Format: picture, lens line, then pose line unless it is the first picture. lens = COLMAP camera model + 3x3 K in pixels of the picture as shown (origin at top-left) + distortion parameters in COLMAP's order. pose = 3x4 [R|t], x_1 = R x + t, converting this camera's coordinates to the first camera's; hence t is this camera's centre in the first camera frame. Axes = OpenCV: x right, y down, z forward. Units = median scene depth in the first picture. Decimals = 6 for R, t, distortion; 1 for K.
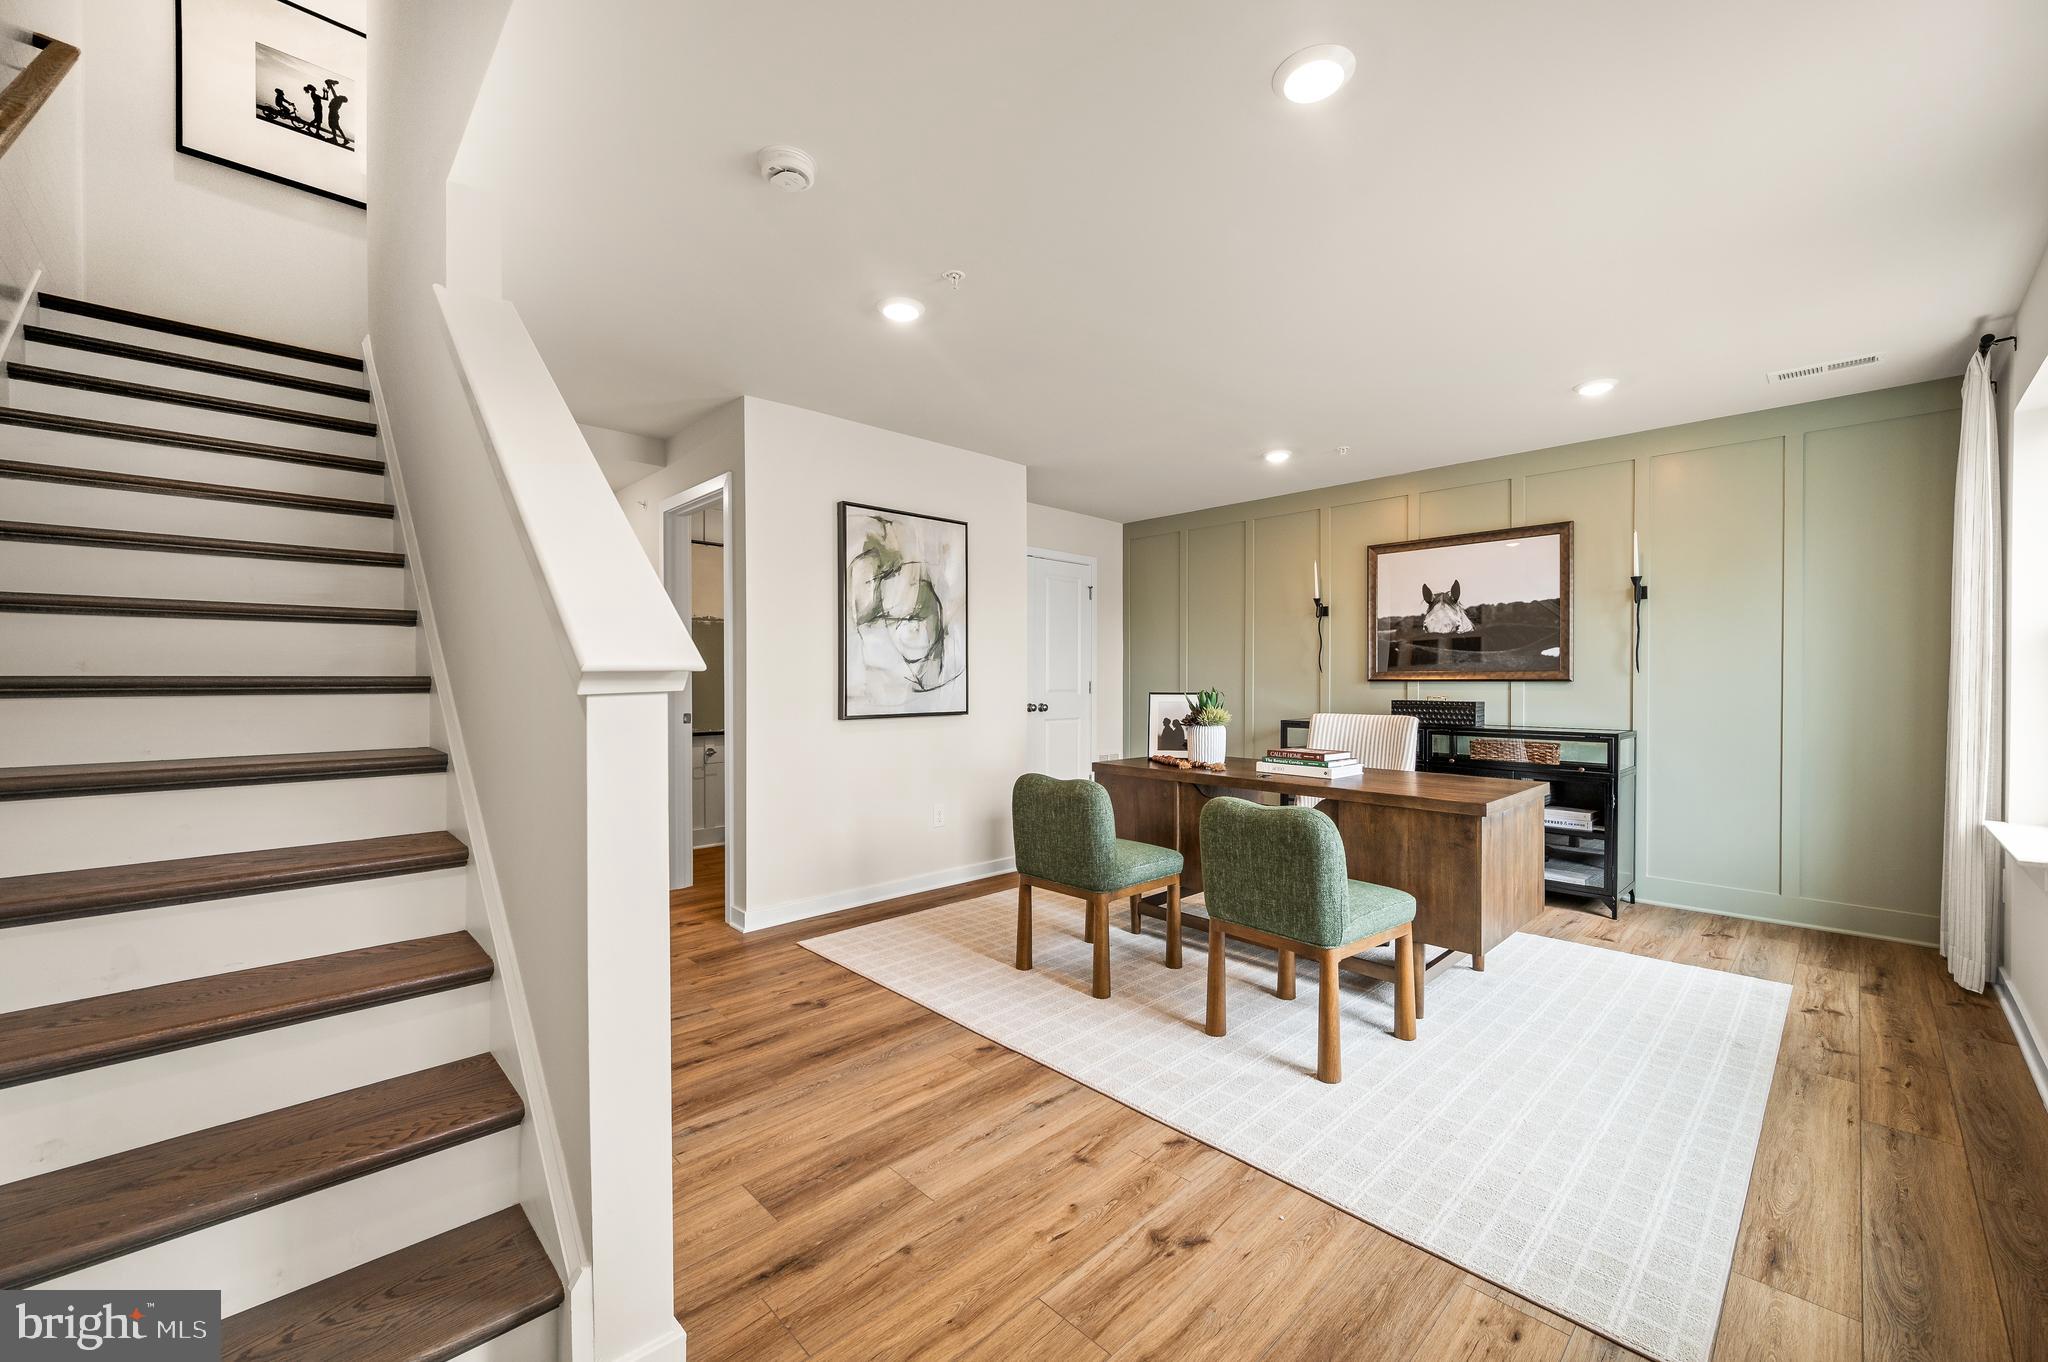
lens RADIAL K [[804.7, 0, 1029.7], [0, 804.7, 691.9], [0, 0, 1]] dist [-0.005093, -0.000324]
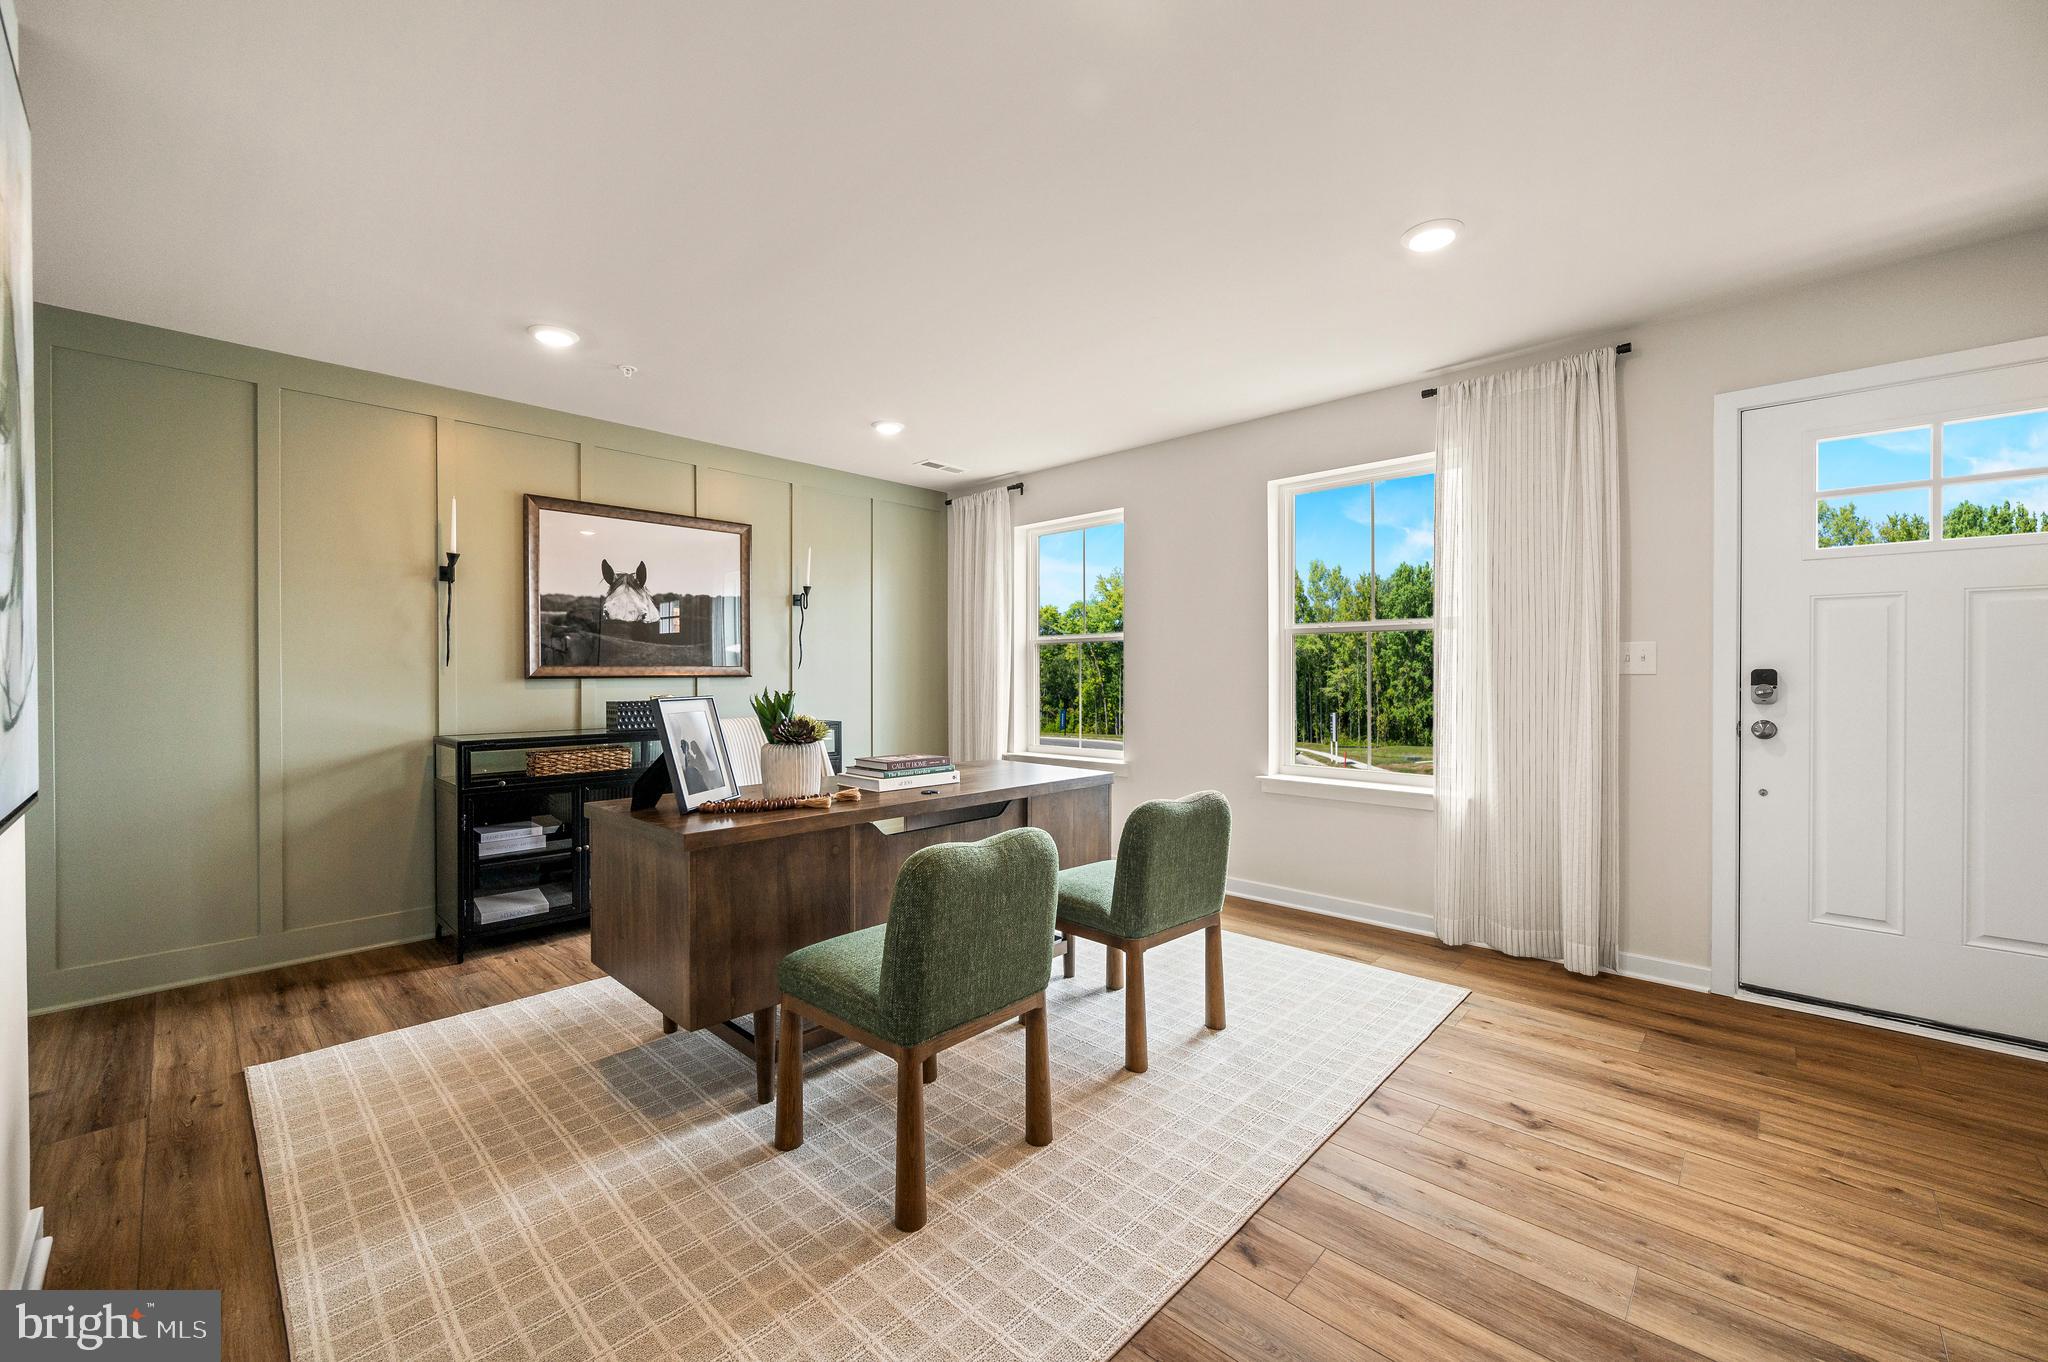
lens RADIAL K [[804.7, 0, 1026.4], [0, 804.7, 664.2], [0, 0, 1]] dist [-0.005093, -0.000324]
pose [[-0.043367, 0.013849, 0.998963, -0.403766], [0.023494, 0.999642, -0.012838, -0.007686], [-0.998783, 0.022913, -0.043677, 0.707978]]
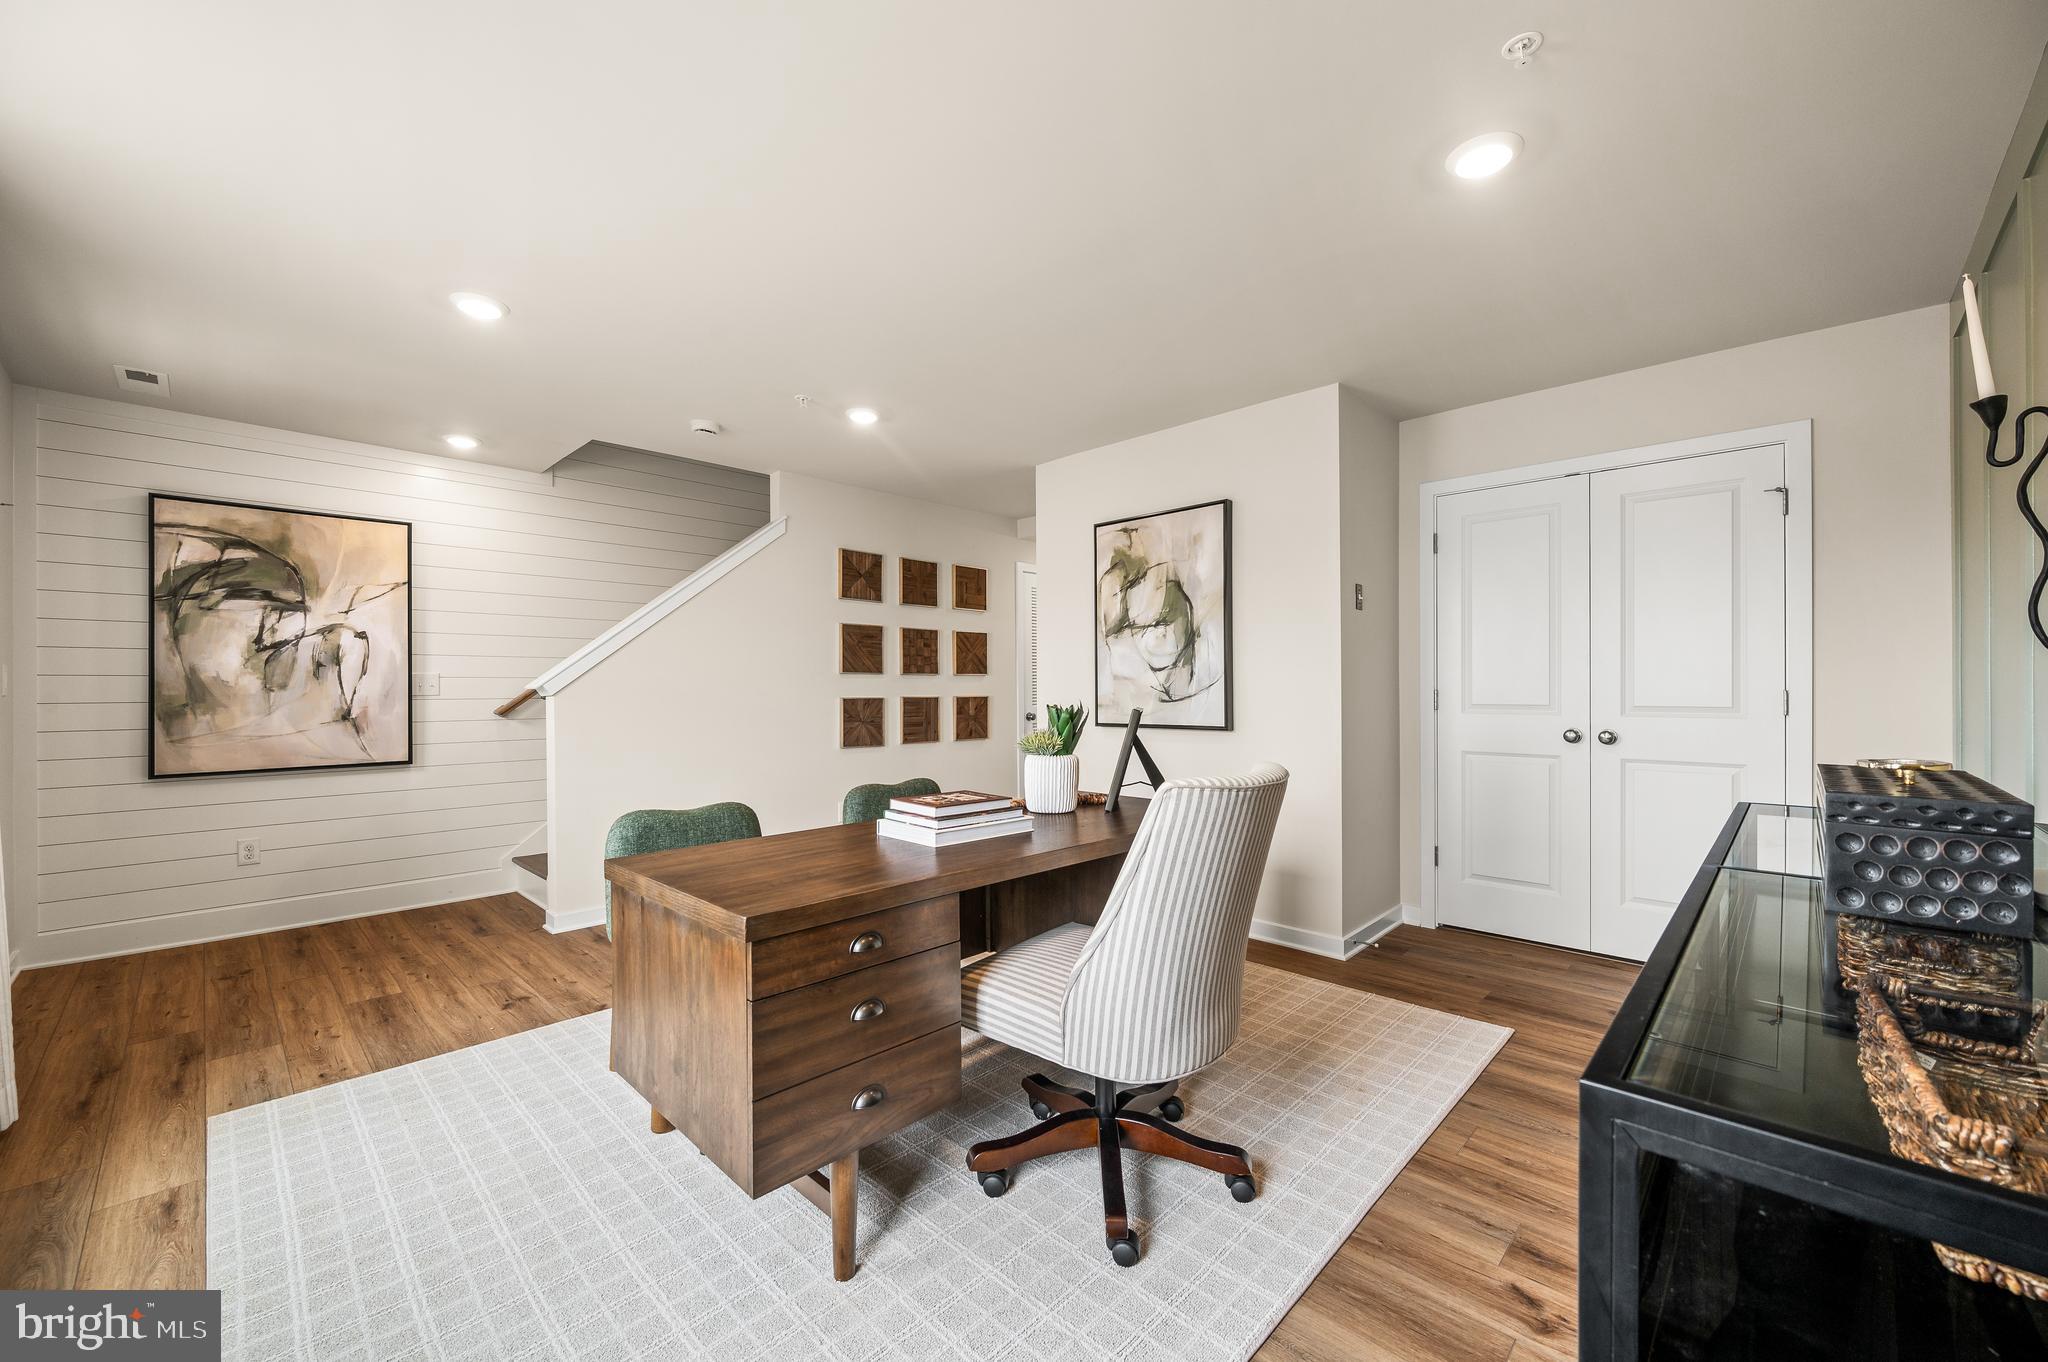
lens RADIAL K [[804.7, 0, 1031.8], [0, 804.7, 688.3], [0, 0, 1]] dist [-0.005093, -0.000324]
pose [[0.030826, 0.004274, -0.999516, 0.790070], [-0.012071, 0.999920, 0.003904, -0.017781], [0.999452, 0.011945, 0.030875, 0.820767]]
